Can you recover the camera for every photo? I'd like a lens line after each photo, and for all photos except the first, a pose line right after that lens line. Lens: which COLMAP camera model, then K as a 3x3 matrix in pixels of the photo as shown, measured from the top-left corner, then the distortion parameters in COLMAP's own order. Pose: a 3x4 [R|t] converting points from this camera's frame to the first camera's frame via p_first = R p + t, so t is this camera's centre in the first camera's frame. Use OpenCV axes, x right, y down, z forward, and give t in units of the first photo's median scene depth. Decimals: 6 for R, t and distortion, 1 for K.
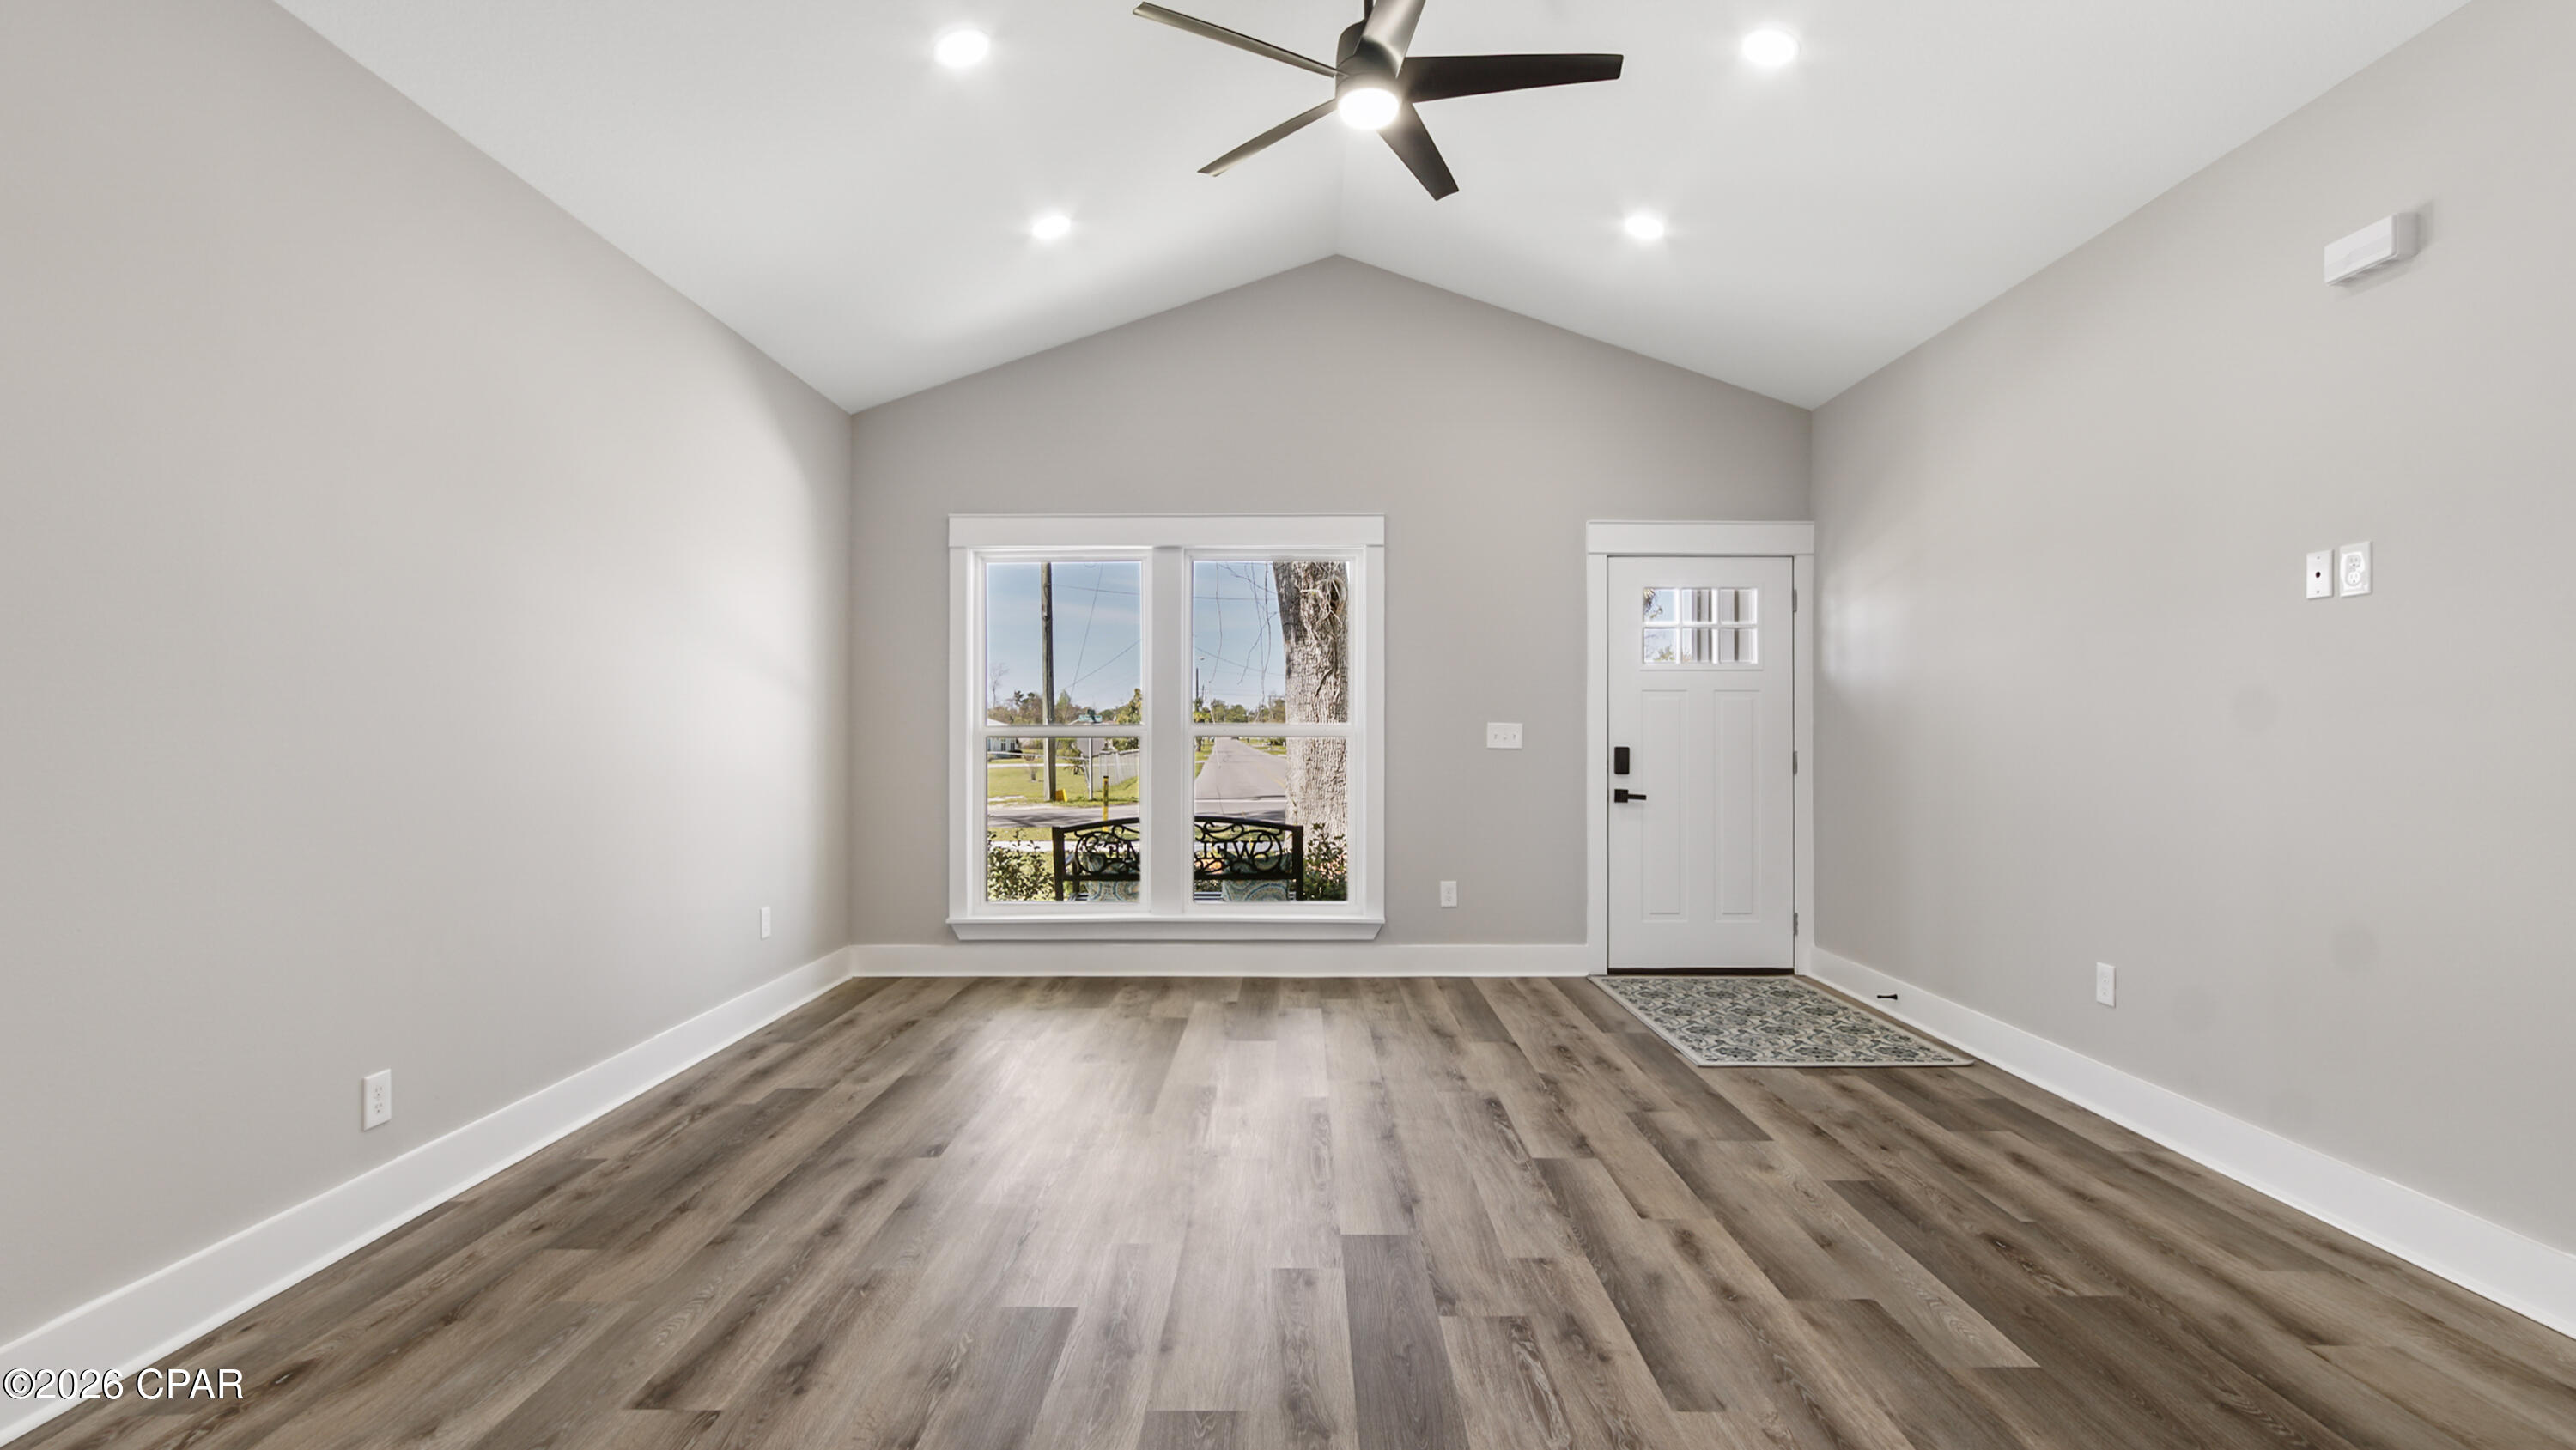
lens RADIAL K [[1190.5, 0, 1281.8], [0, 1190.5, 744.1], [0, 0, 1]] dist [-0.010327, 0.003147]
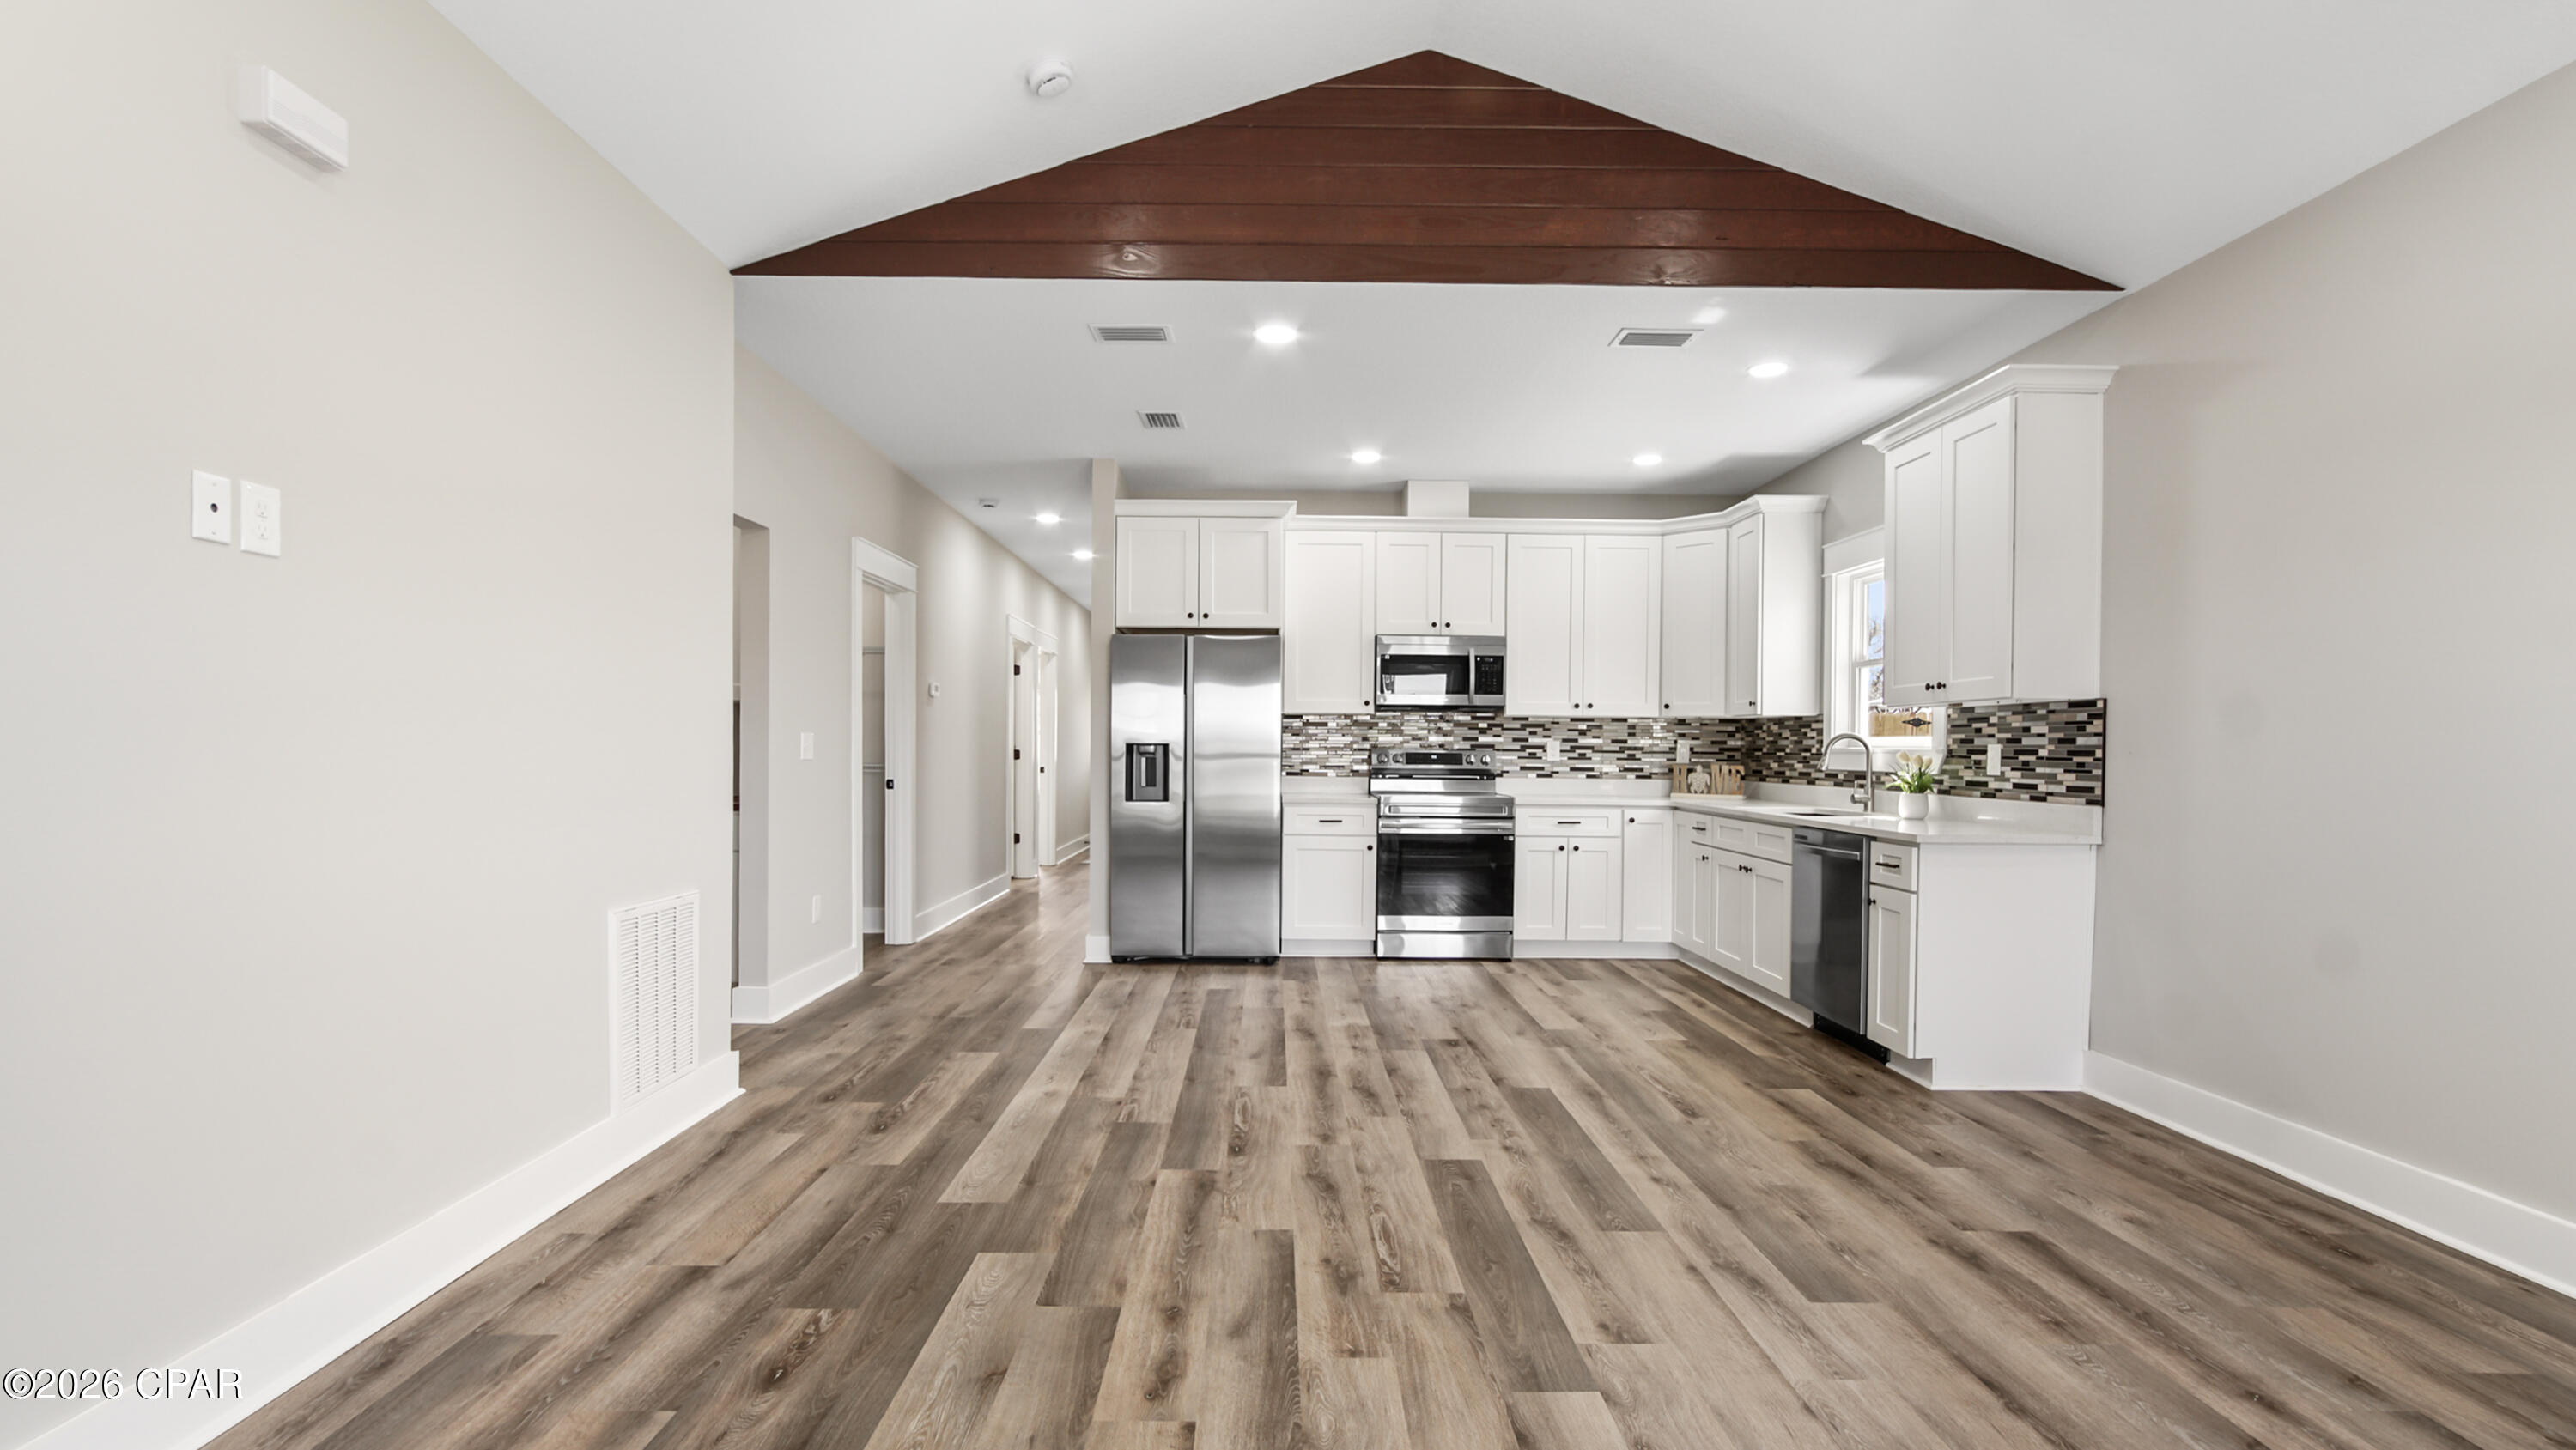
lens RADIAL K [[1190.5, 0, 1271.2], [0, 1190.5, 726.6], [0, 0, 1]] dist [-0.010327, 0.003147]
pose [[-0.999891, -0.009358, -0.011394, 0.165452], [-0.009233, 0.999898, -0.010915, -0.008026], [0.011495, -0.010808, -0.999876, 1.059238]]
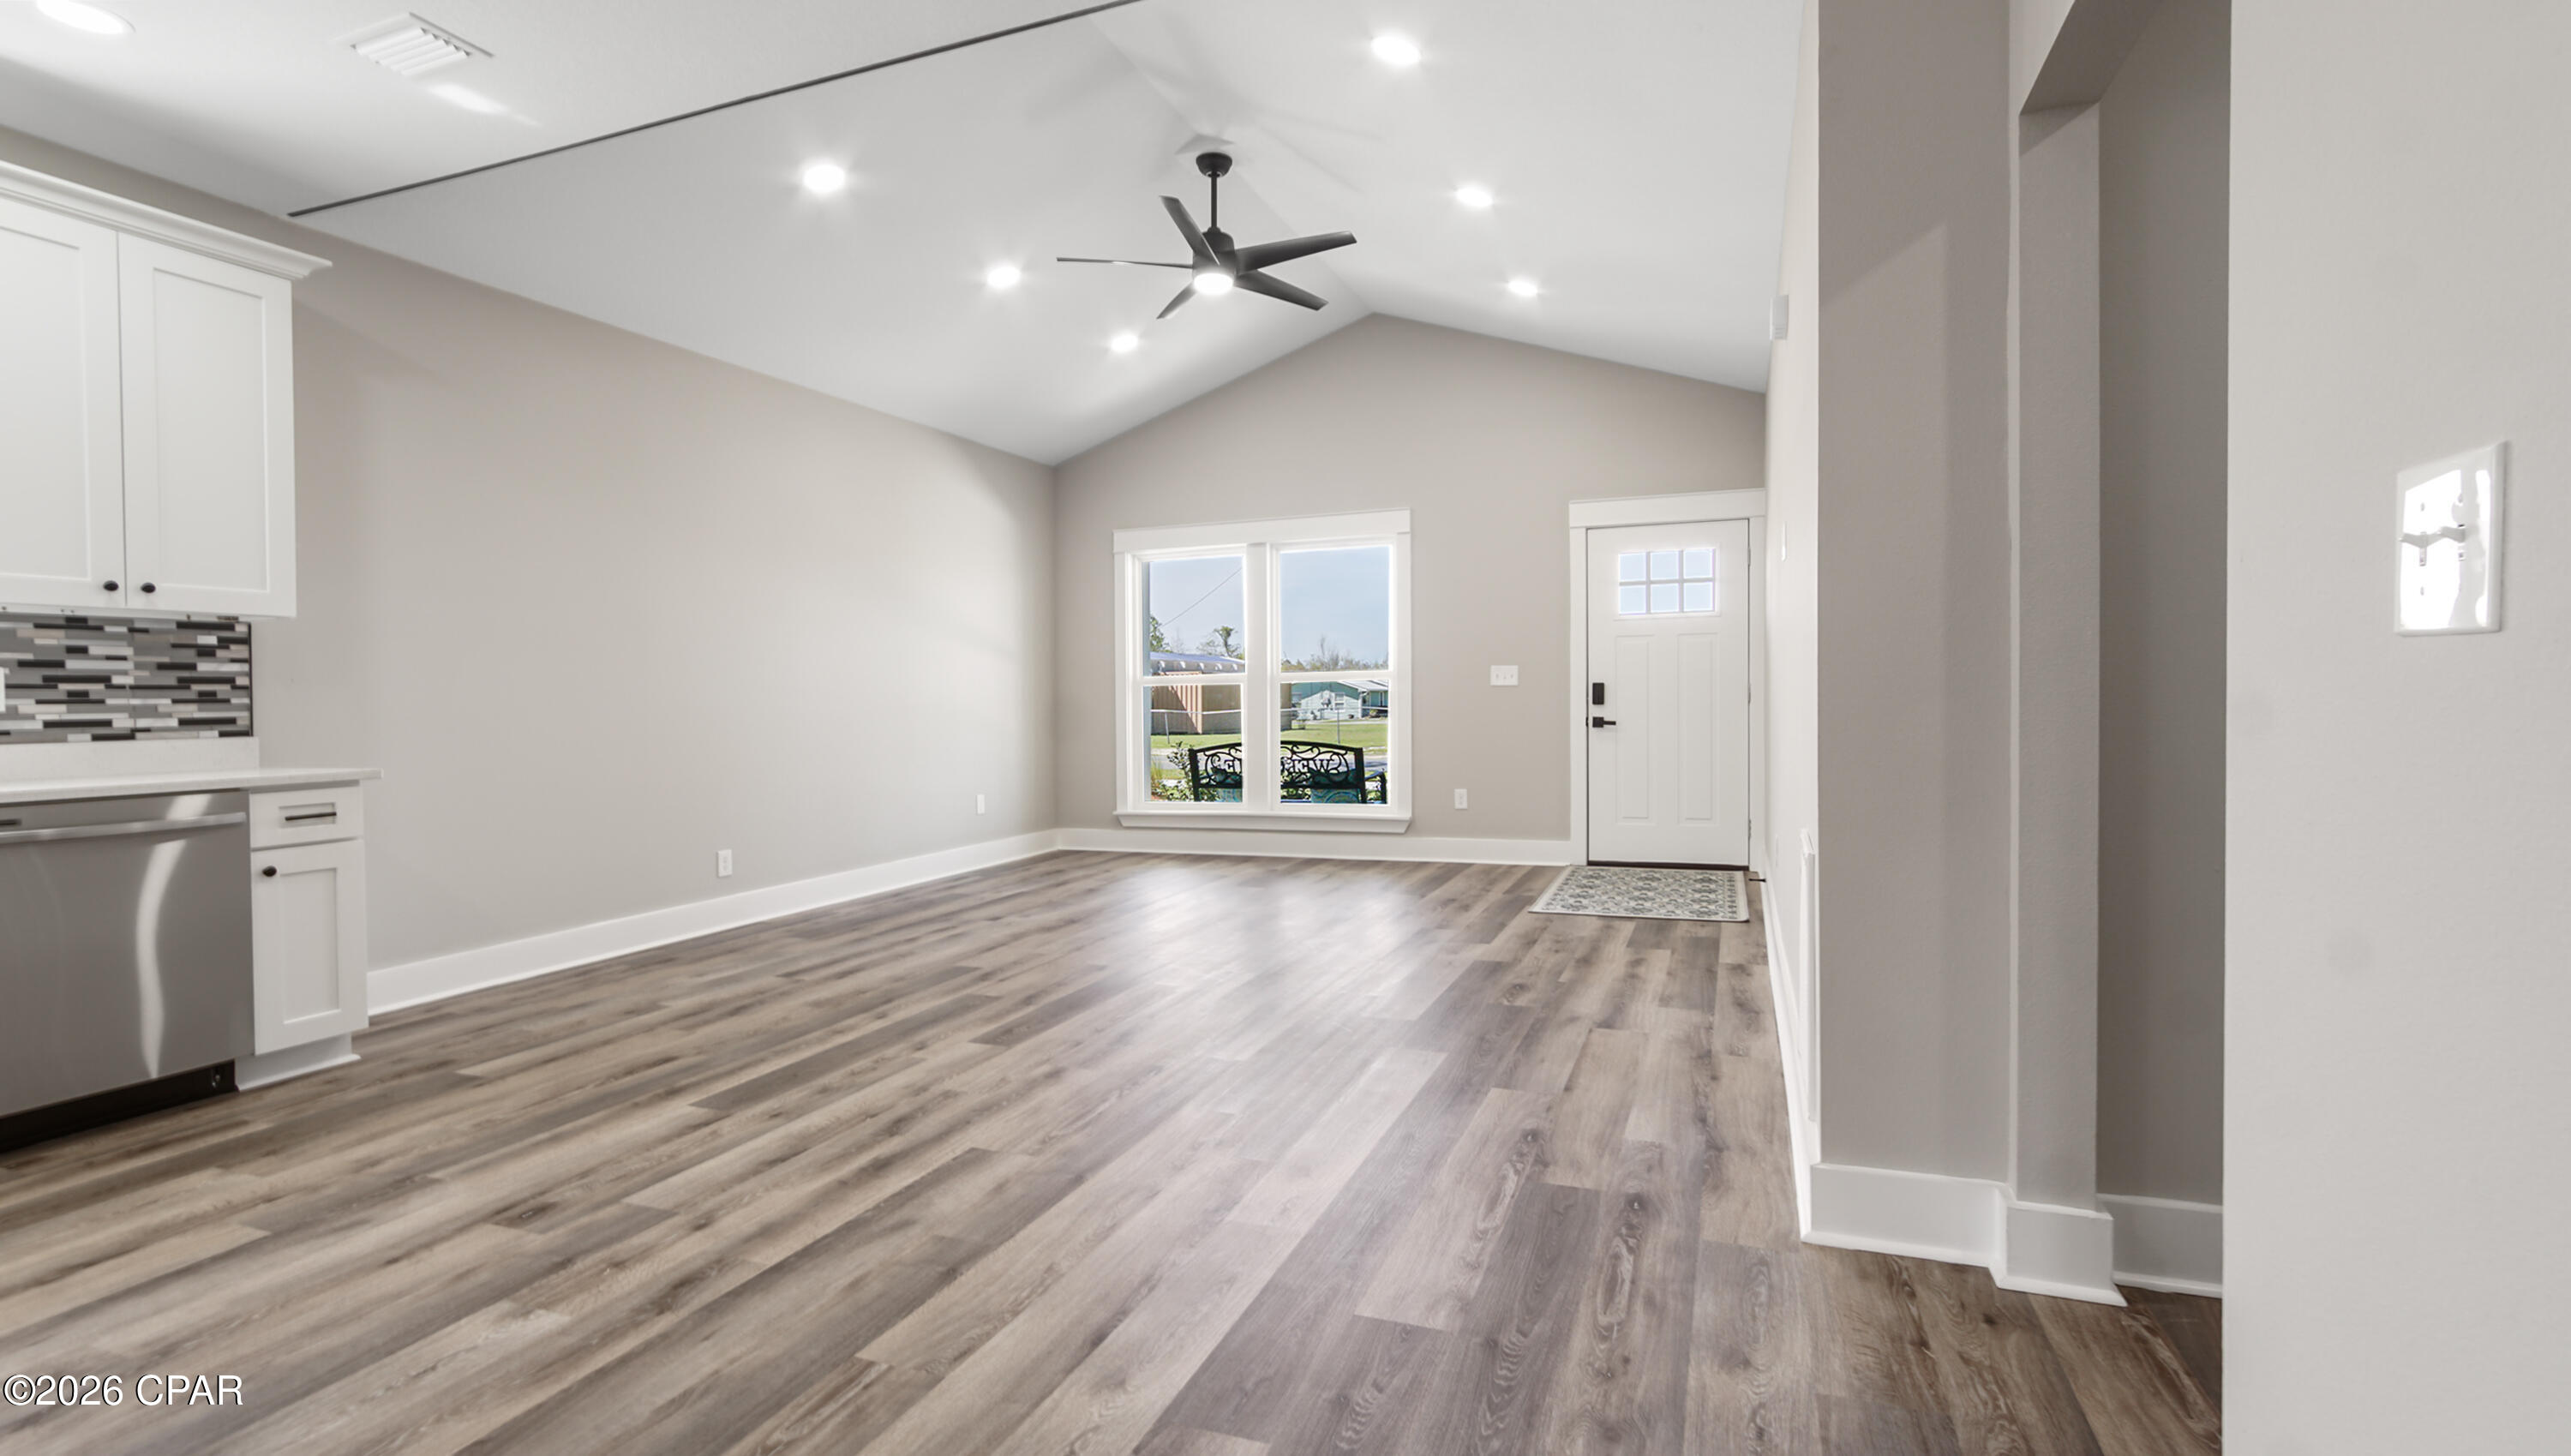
lens RADIAL K [[1178.2, 0, 1278.9], [0, 1178.2, 718.6], [0, 0, 1]] dist [-0.009335, 0.000250]
pose [[0.936481, -0.010379, -0.350564, 0.502525], [0.015670, 0.999802, 0.012258, 0.024268], [0.350368, -0.016973, 0.936459, -0.332189]]
